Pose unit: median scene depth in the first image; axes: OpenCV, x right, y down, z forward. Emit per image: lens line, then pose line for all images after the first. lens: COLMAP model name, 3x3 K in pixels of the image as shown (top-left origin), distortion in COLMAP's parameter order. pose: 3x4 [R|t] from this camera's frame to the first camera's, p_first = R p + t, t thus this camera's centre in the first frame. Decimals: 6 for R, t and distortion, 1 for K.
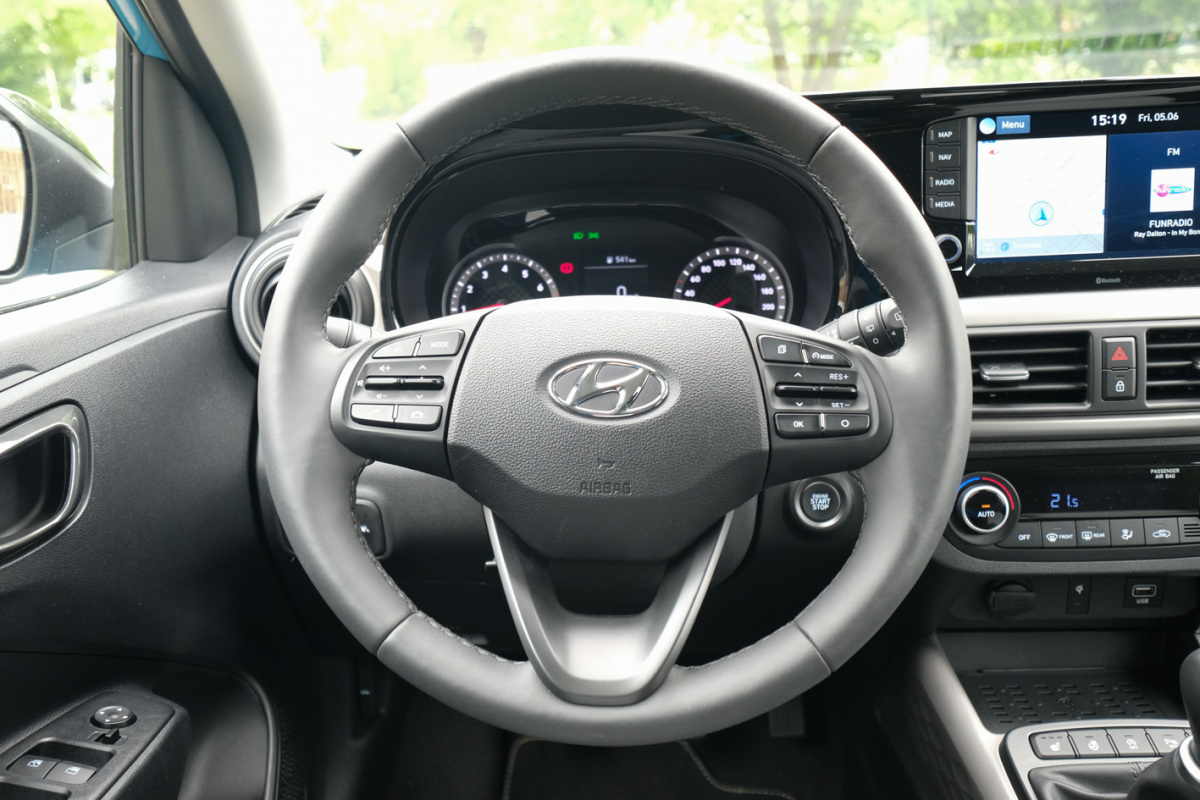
lens RADIAL K [[1023.5, 0, 593.1], [0, 1023.5, 391.5], [0, 0, 1]] dist [-0.004659, 0.001952]
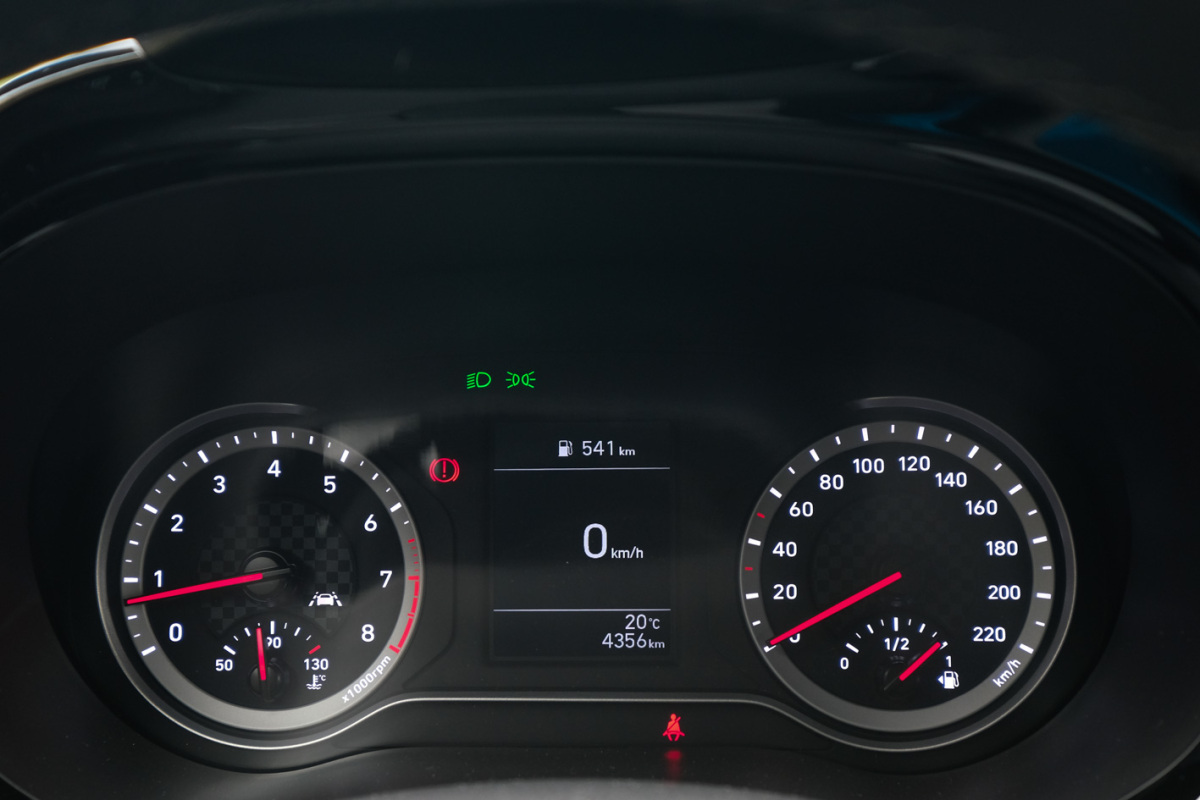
lens RADIAL K [[1182.1, 0, 599.8], [0, 1182.1, 410.4], [0, 0, 1]] dist [0.005413, 0.000000]
pose [[0.999798, 0.013425, 0.014948, 0.026866], [-0.013536, 0.999881, 0.007339, -0.174544], [-0.014847, -0.007540, 0.999861, 0.697747]]
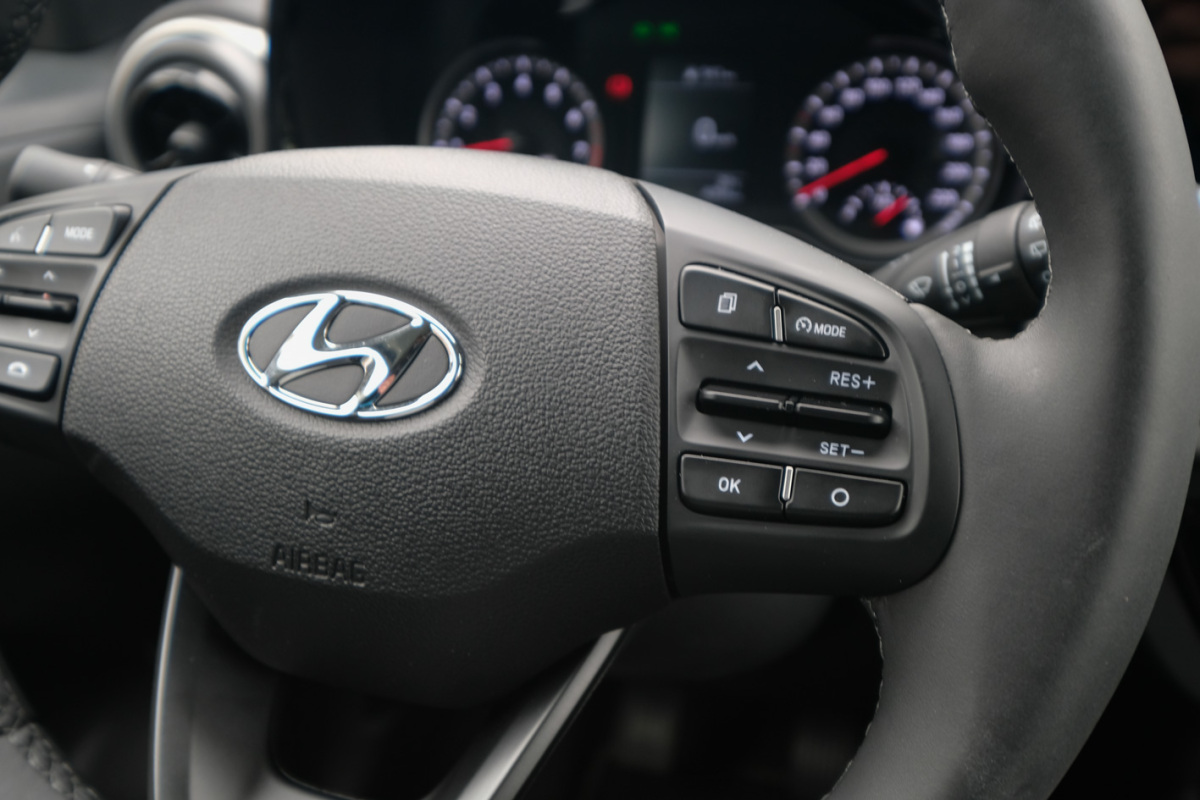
lens RADIAL K [[1182.1, 0, 598.8], [0, 1182.1, 423.0], [0, 0, 1]] dist [0.005413, 0.000000]
pose [[0.957291, 0.114404, -0.265531, 0.202220], [-0.068907, 0.982197, 0.174758, -0.055954], [0.280797, -0.148998, 0.948131, 0.377601]]
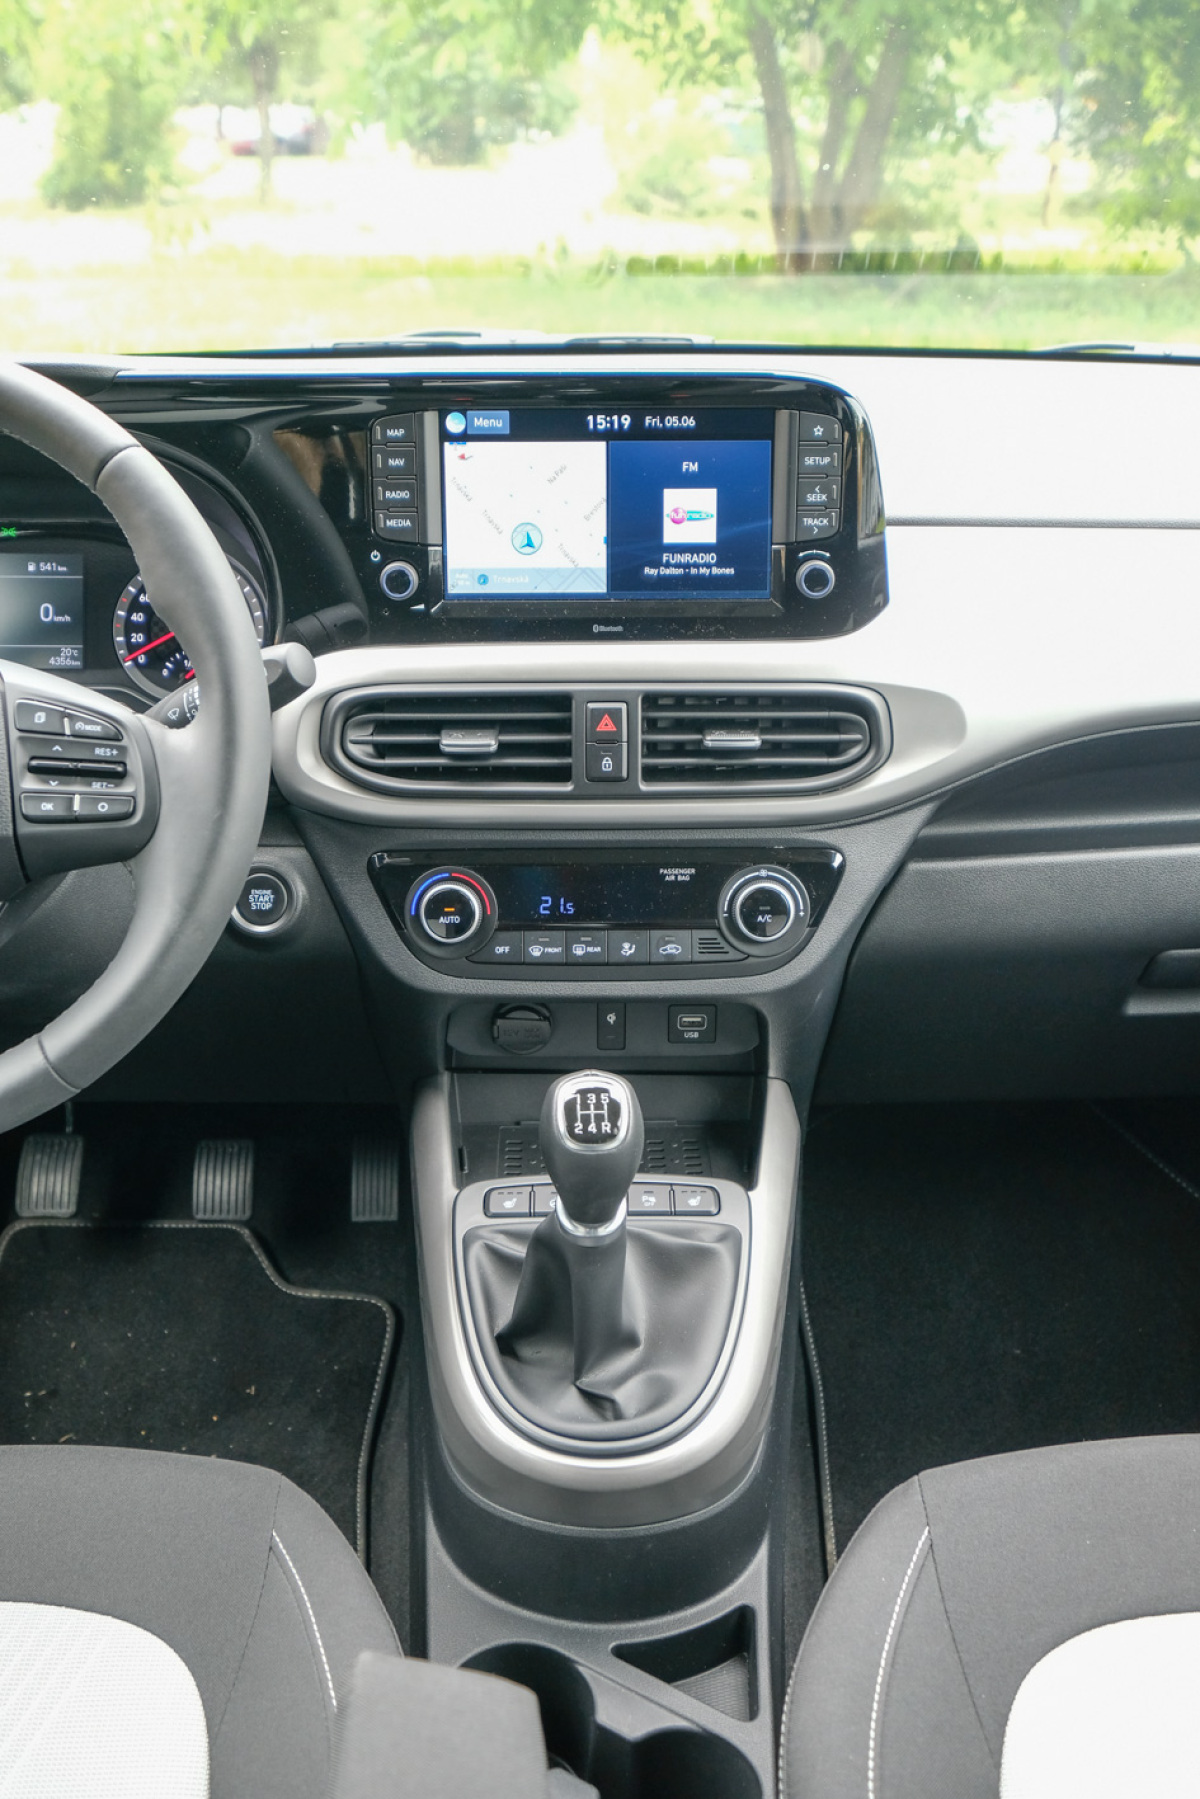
lens RADIAL K [[1772.2, 0, 596.6], [0, 1772.2, 898.5], [0, 0, 1]] dist [0.005413, 0.000000]
pose [[0.997603, 0.023926, 0.064922, 0.413670], [-0.030640, 0.994054, 0.104485, -0.044752], [-0.062036, -0.106223, 0.992405, -0.378490]]
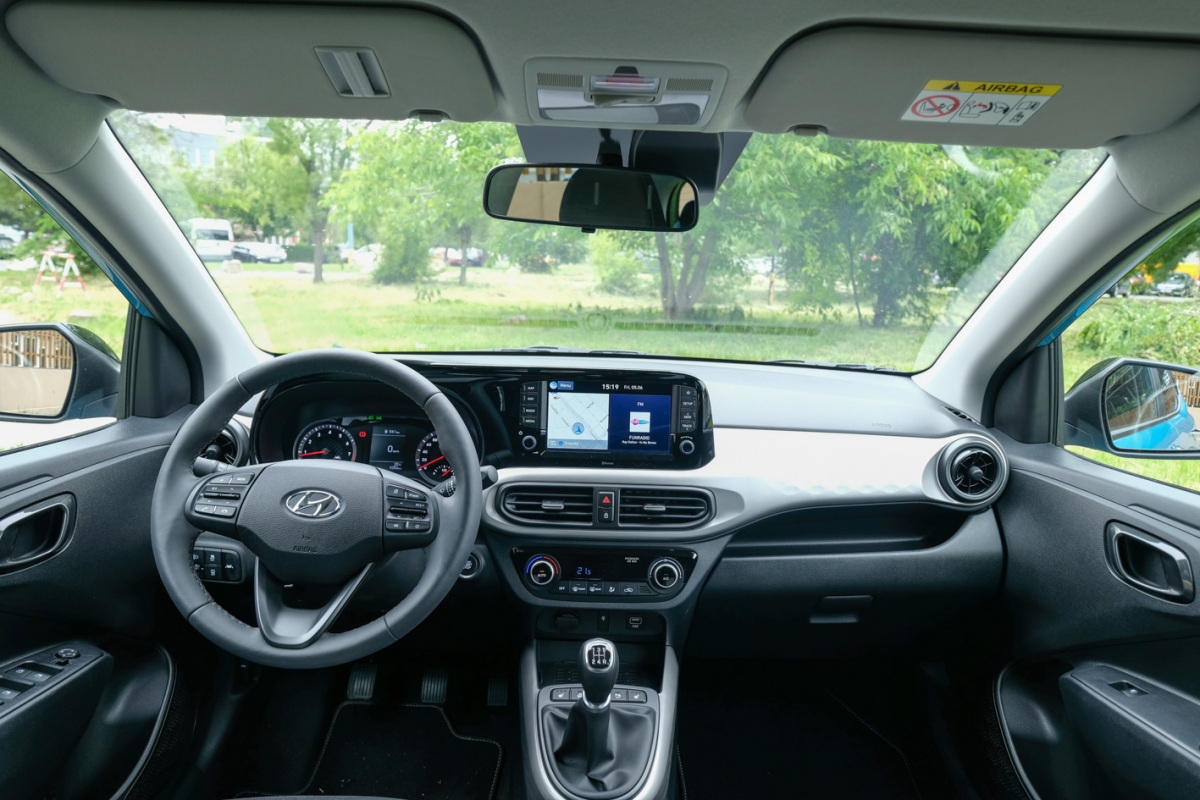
lens RADIAL K [[746.7, 0, 598.3], [0, 746.7, 392.5], [0, 0, 1]] dist [-0.004432, 0.000741]
pose [[0.994845, 0.072155, 0.071254, 0.369258], [-0.062546, 0.989680, -0.128923, -0.054192], [-0.079821, 0.123802, 0.989091, -0.510590]]
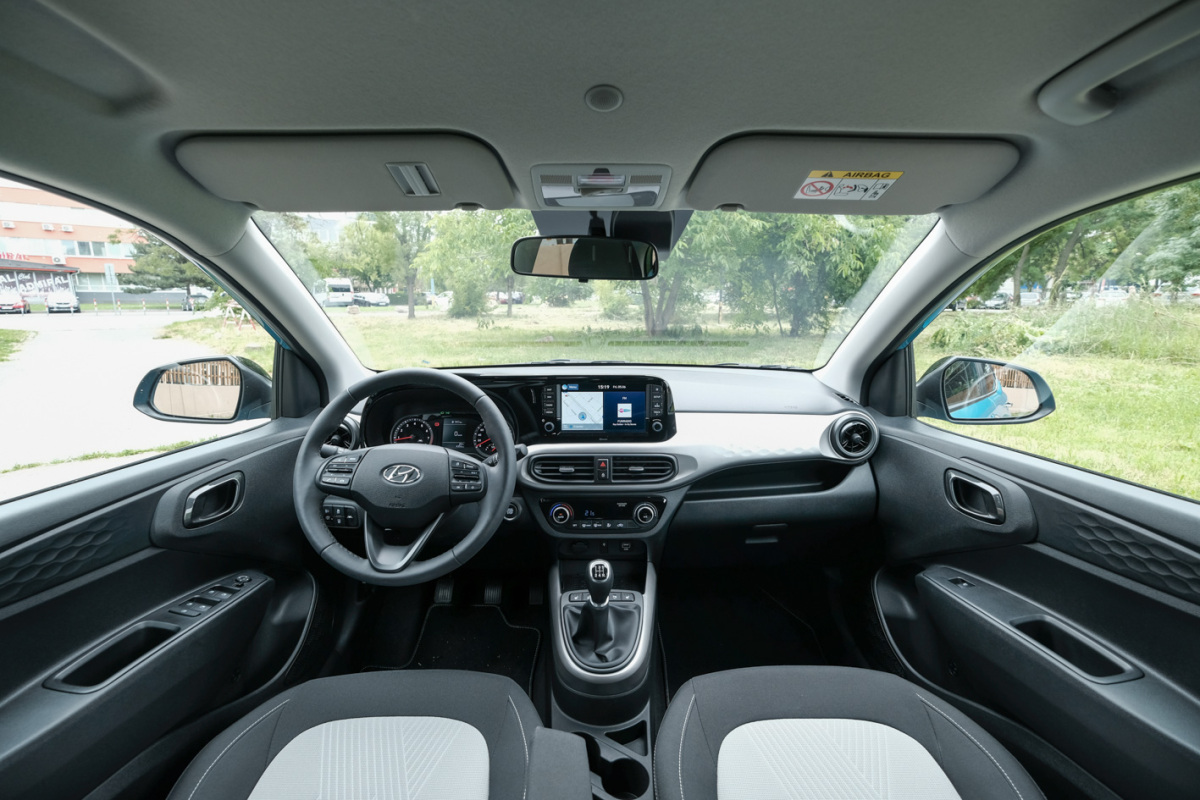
lens RADIAL K [[508.5, 0, 599.4], [0, 508.5, 395.6], [0, 0, 1]] dist [-0.012121, 0.000088]
pose [[0.997317, 0.039609, 0.061558, 0.396535], [-0.032554, 0.993213, -0.111662, -0.068913], [-0.065563, 0.109359, 0.991838, -0.506371]]
